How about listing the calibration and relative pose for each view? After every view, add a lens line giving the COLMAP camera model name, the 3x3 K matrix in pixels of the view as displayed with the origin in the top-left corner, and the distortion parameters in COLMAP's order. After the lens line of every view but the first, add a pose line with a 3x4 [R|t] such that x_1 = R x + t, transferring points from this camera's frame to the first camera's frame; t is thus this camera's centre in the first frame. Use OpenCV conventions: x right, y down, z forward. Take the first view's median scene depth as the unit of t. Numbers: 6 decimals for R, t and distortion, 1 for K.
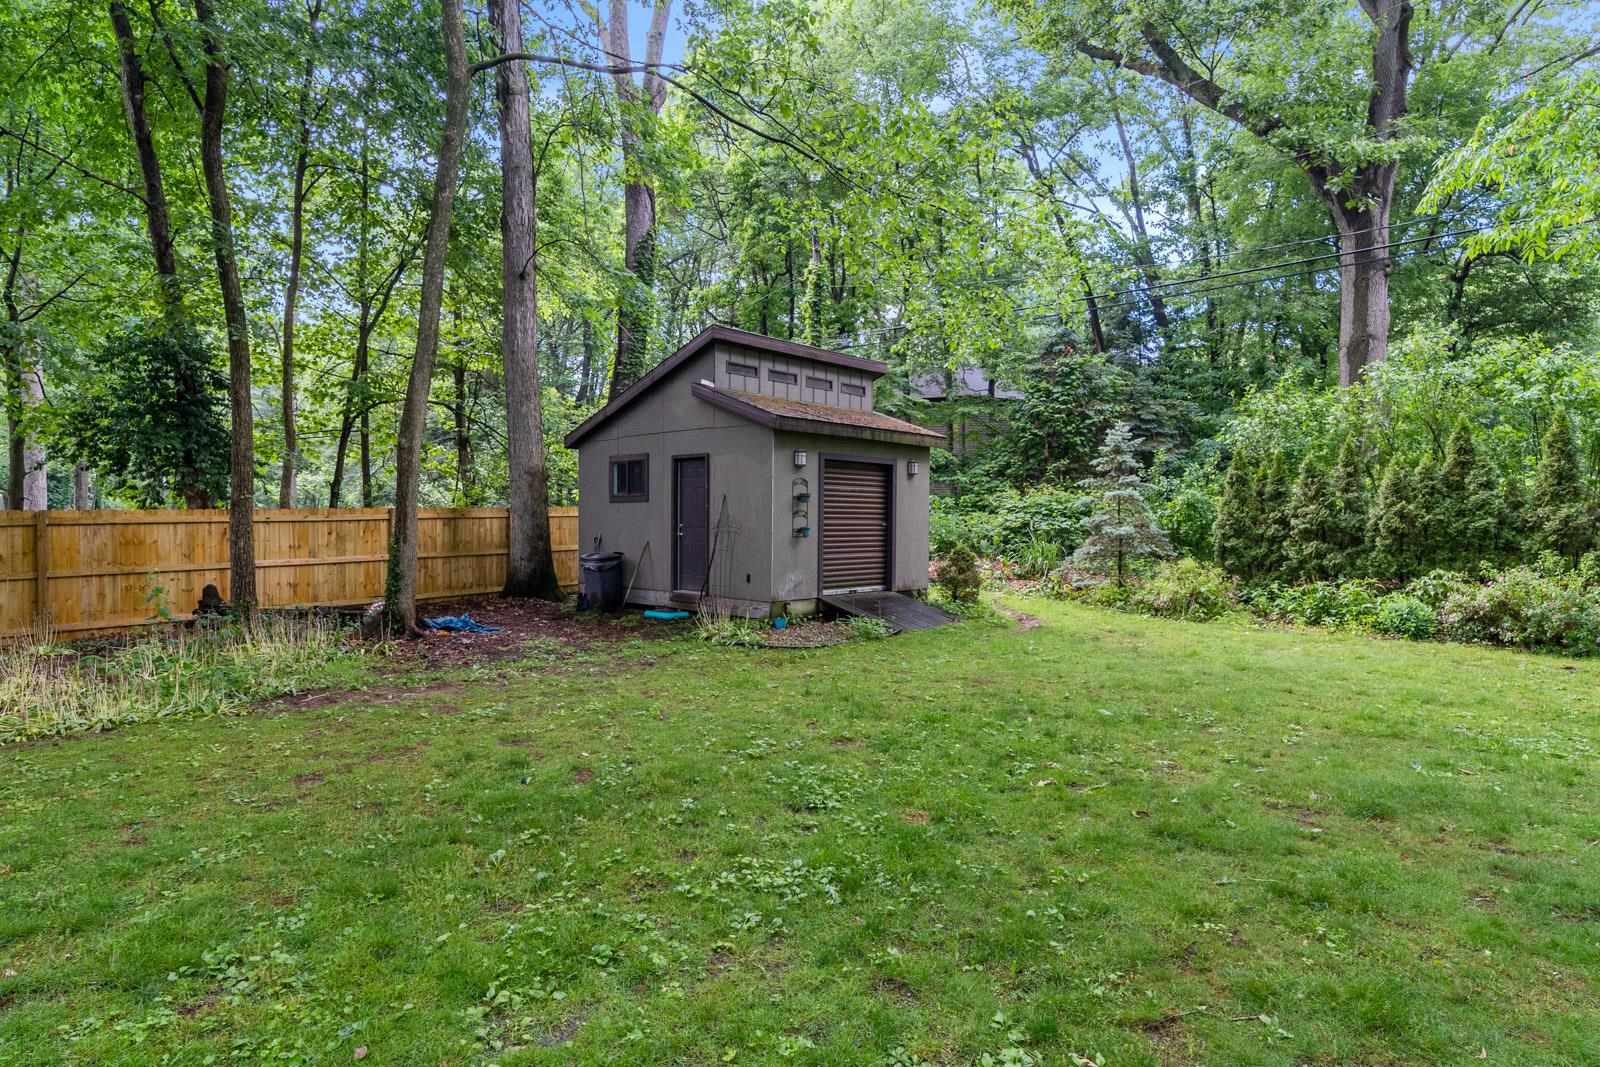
lens RADIAL K [[564.6, 0, 800.2], [0, 564.6, 532.4], [0, 0, 1]] dist [0.000168, 0.000071]
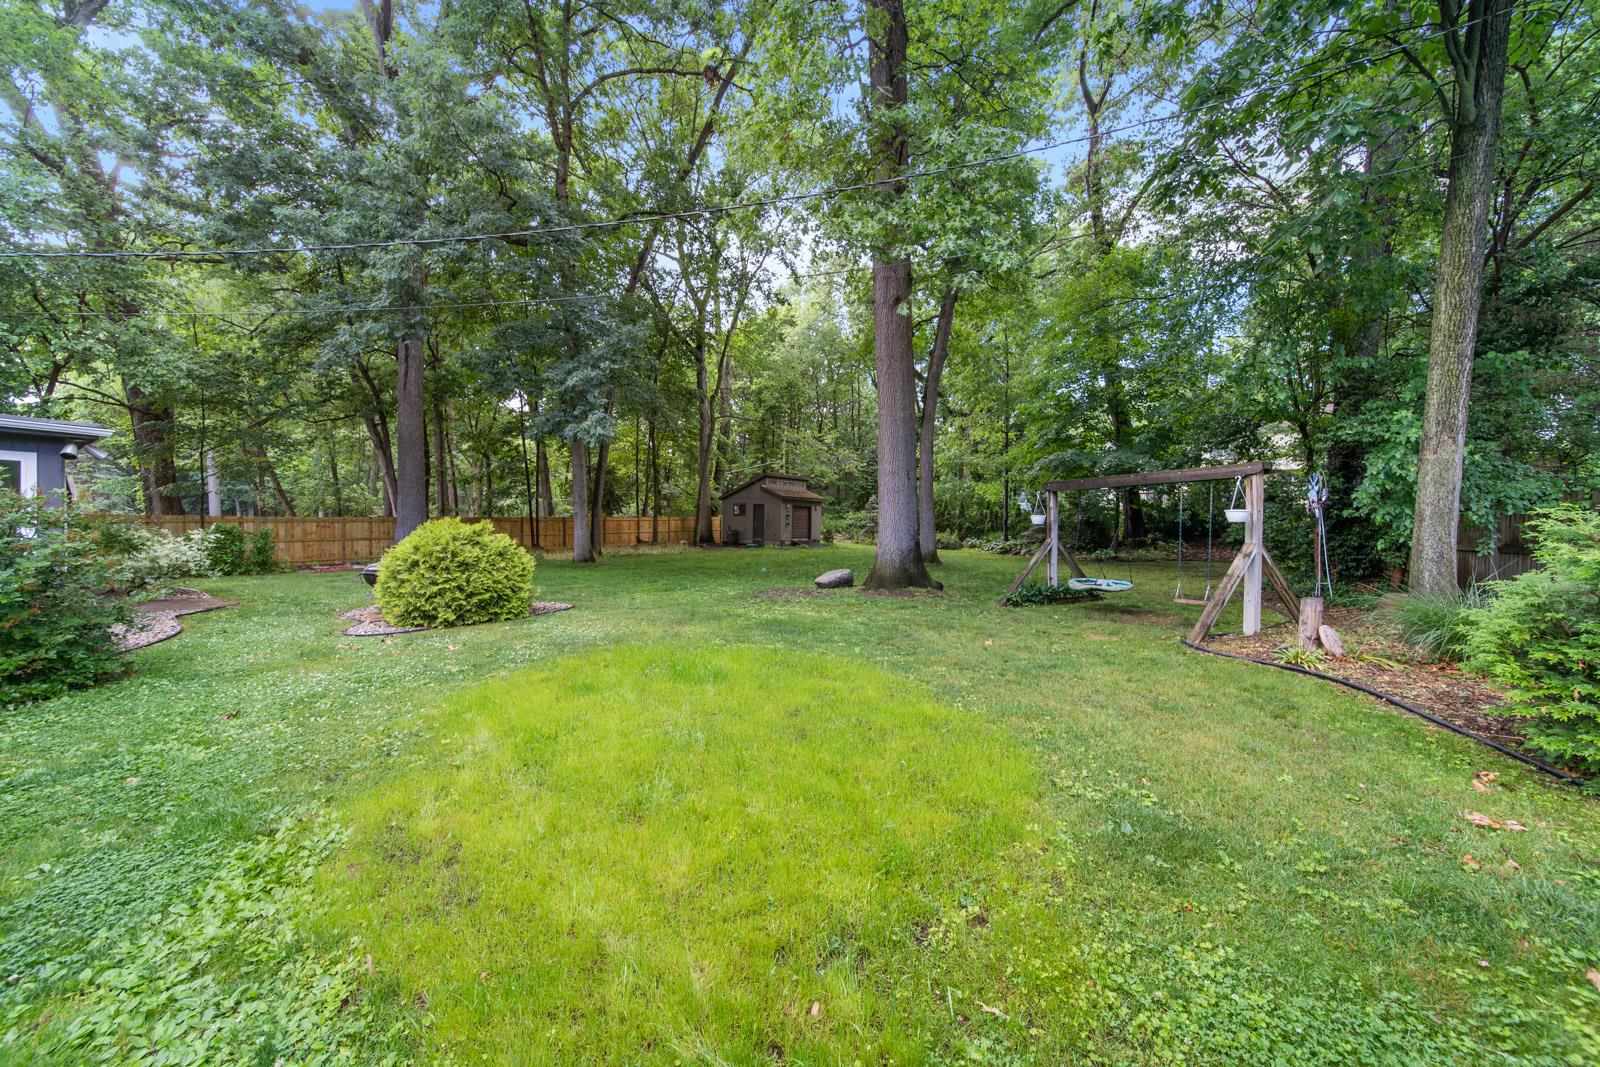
lens RADIAL K [[564.6, 0, 799.8], [0, 564.6, 536.5], [0, 0, 1]] dist [0.000168, 0.000071]
pose [[0.995313, 0.007093, 0.096448, -0.278259], [-0.006860, 0.999973, -0.002750, 0.092856], [-0.096464, 0.002076, 0.995334, -2.794673]]
